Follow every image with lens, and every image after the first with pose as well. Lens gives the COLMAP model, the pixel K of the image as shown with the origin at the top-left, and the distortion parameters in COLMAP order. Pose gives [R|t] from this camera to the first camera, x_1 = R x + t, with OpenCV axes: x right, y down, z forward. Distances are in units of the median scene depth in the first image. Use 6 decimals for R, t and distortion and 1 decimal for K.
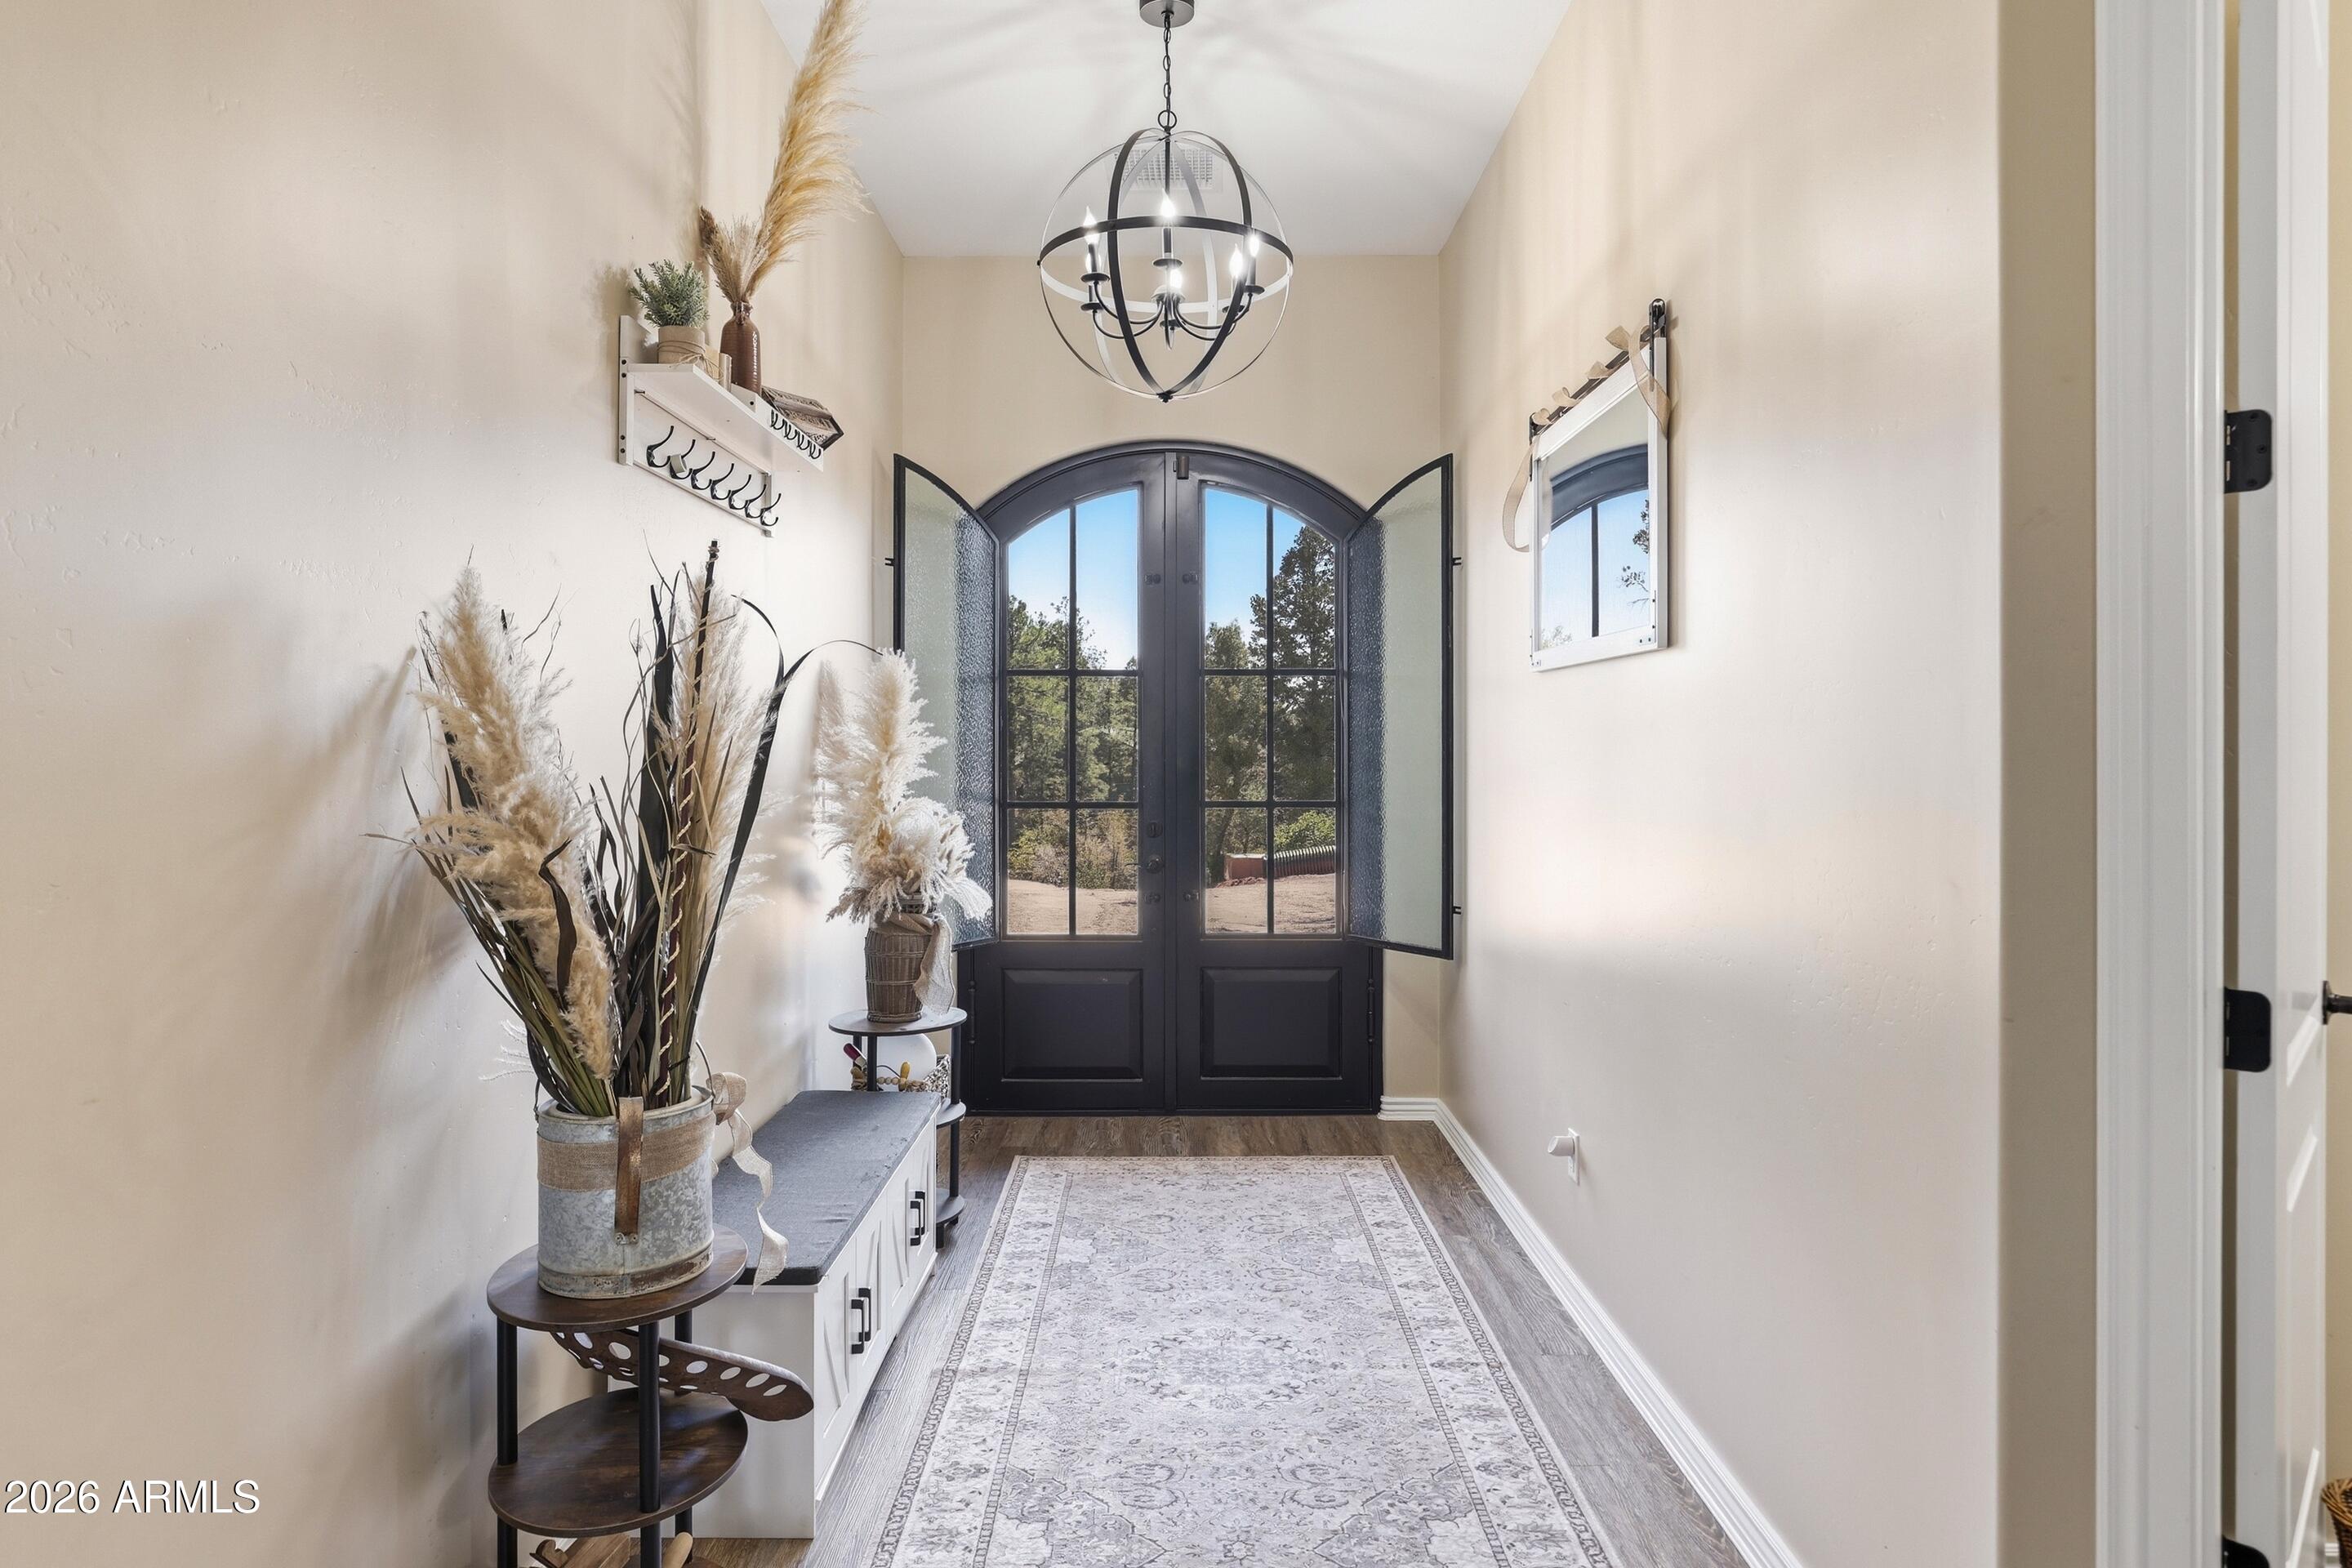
lens RADIAL K [[1332.8, 0, 1176.4], [0, 1332.8, 770.2], [0, 0, 1]] dist [-0.003937, -0.000522]
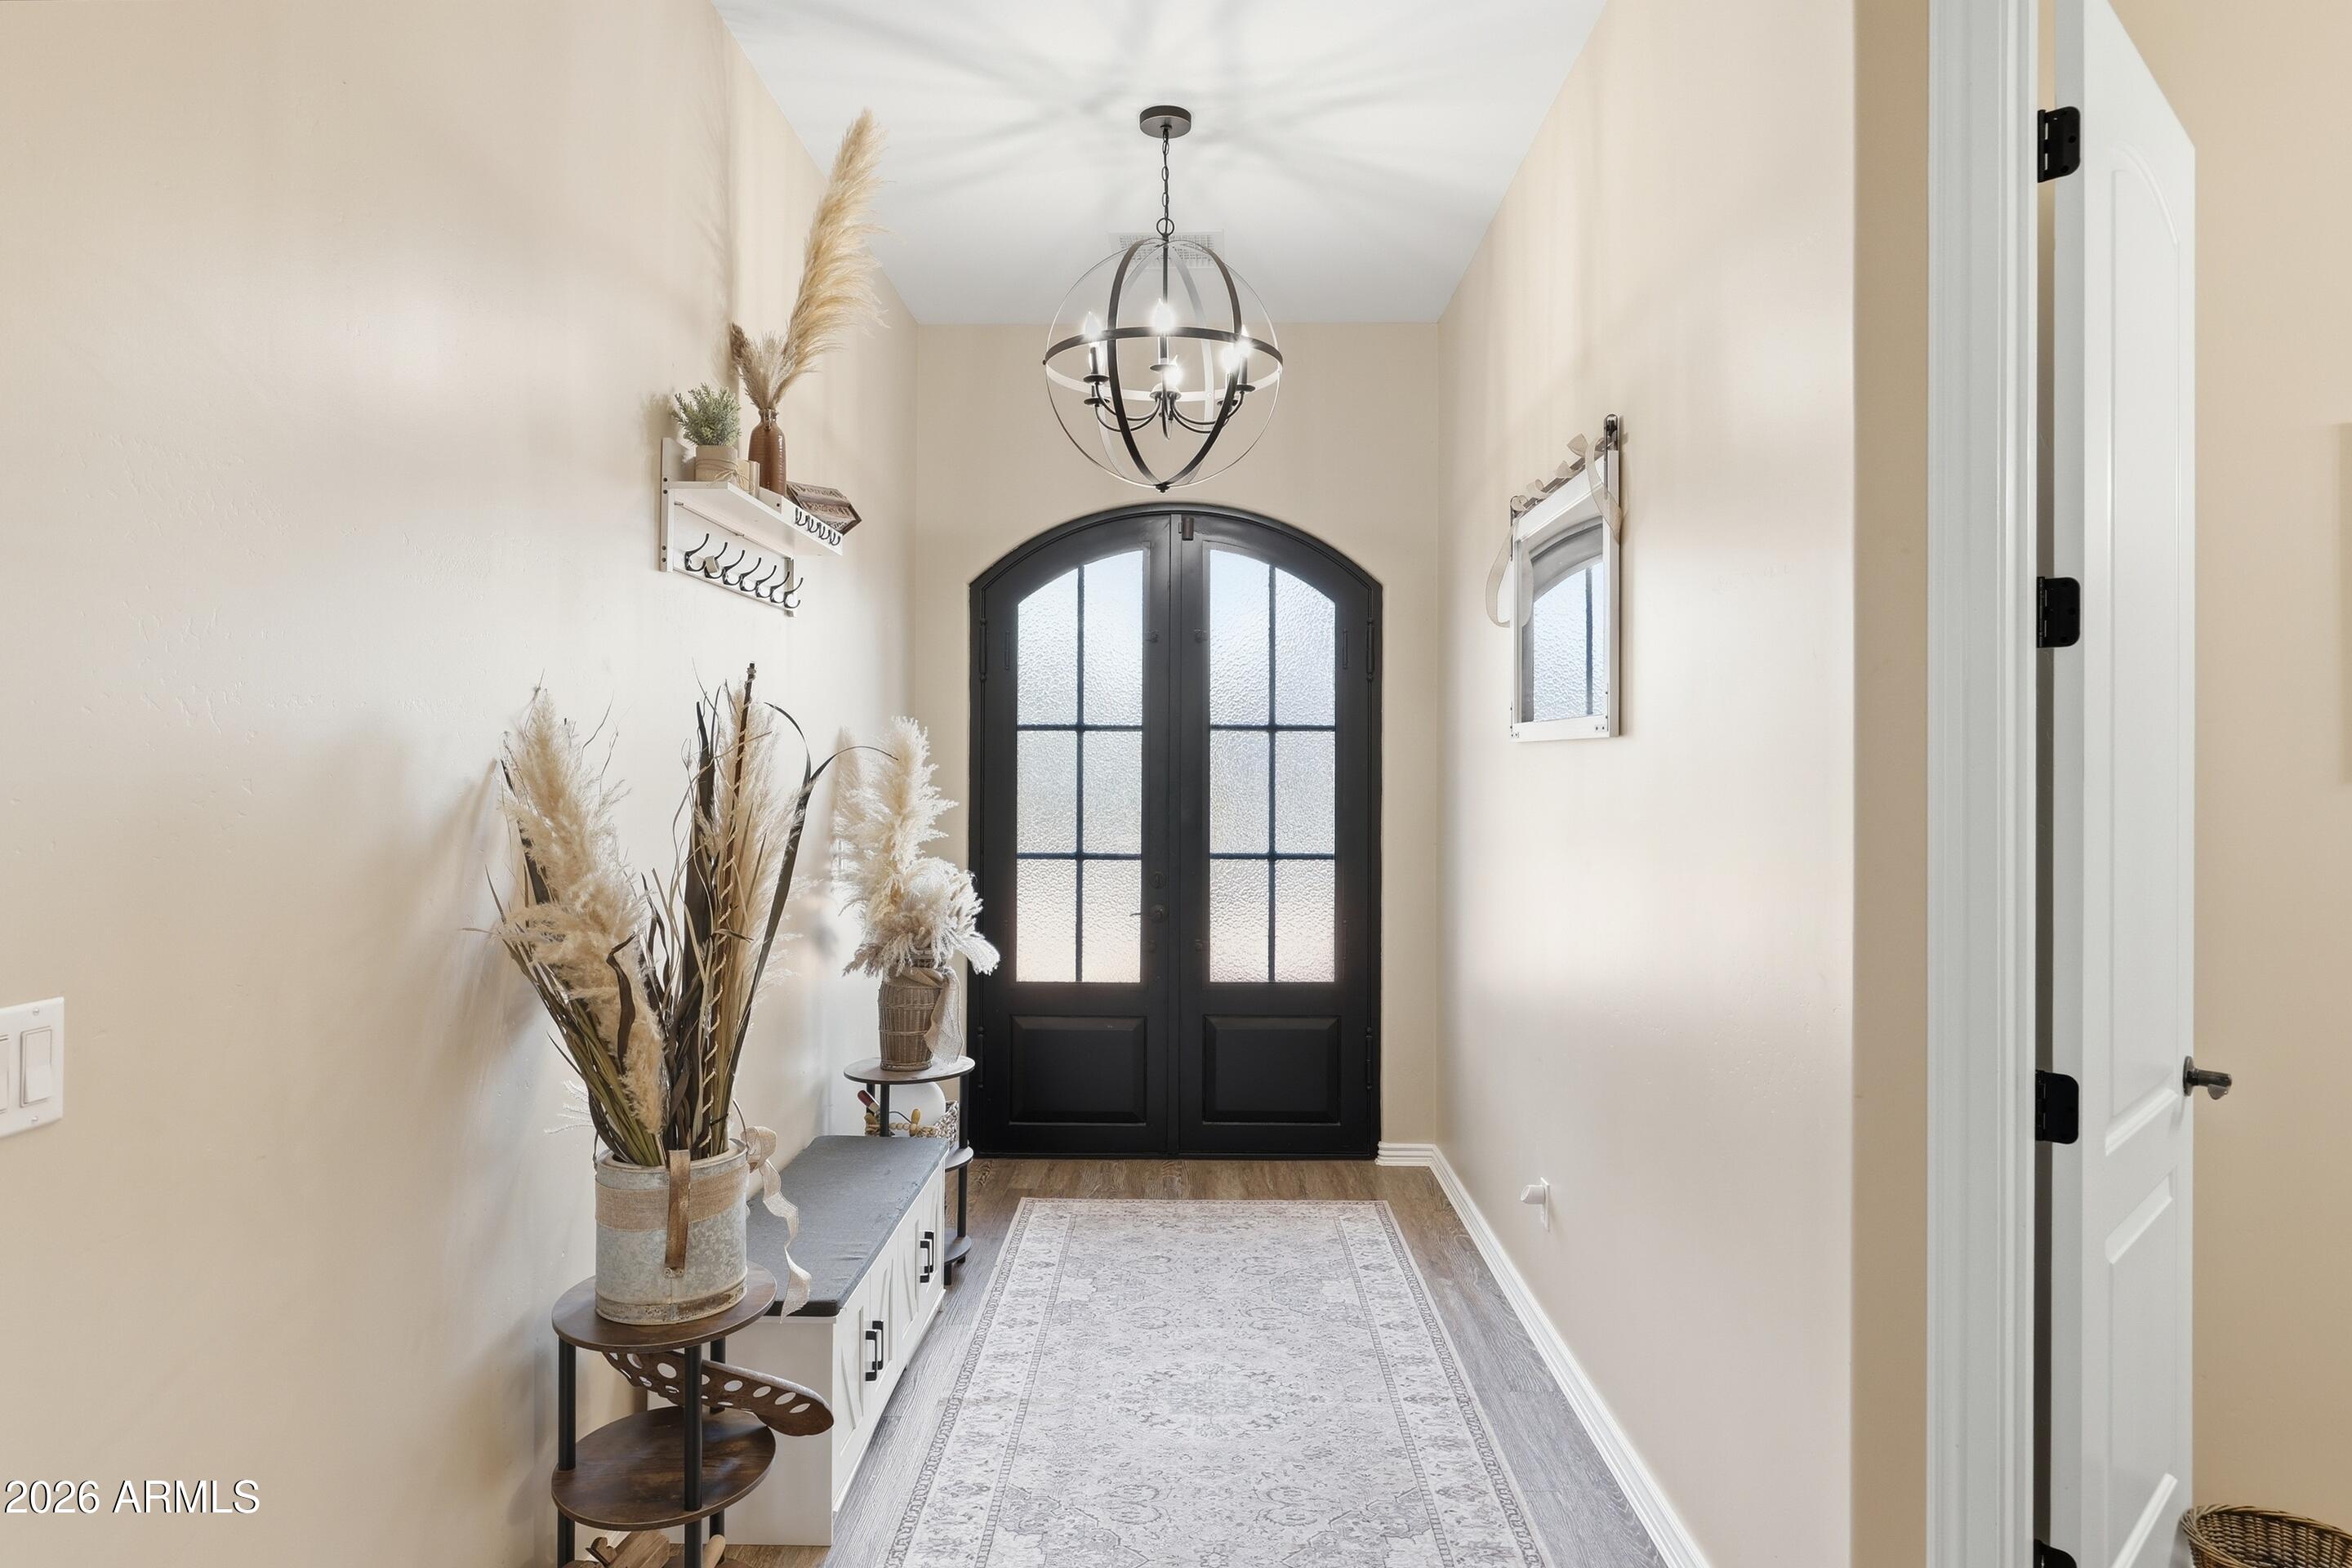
lens RADIAL K [[1390.3, 0, 1176.0], [0, 1390.3, 784.0], [0, 0, 1]] dist [-0.002843, -0.000146]
pose [[0.999846, 0.003840, -0.017111, 0.027240], [-0.003924, 0.999980, -0.004879, -0.045084], [0.017092, 0.004946, 0.999842, -0.132658]]
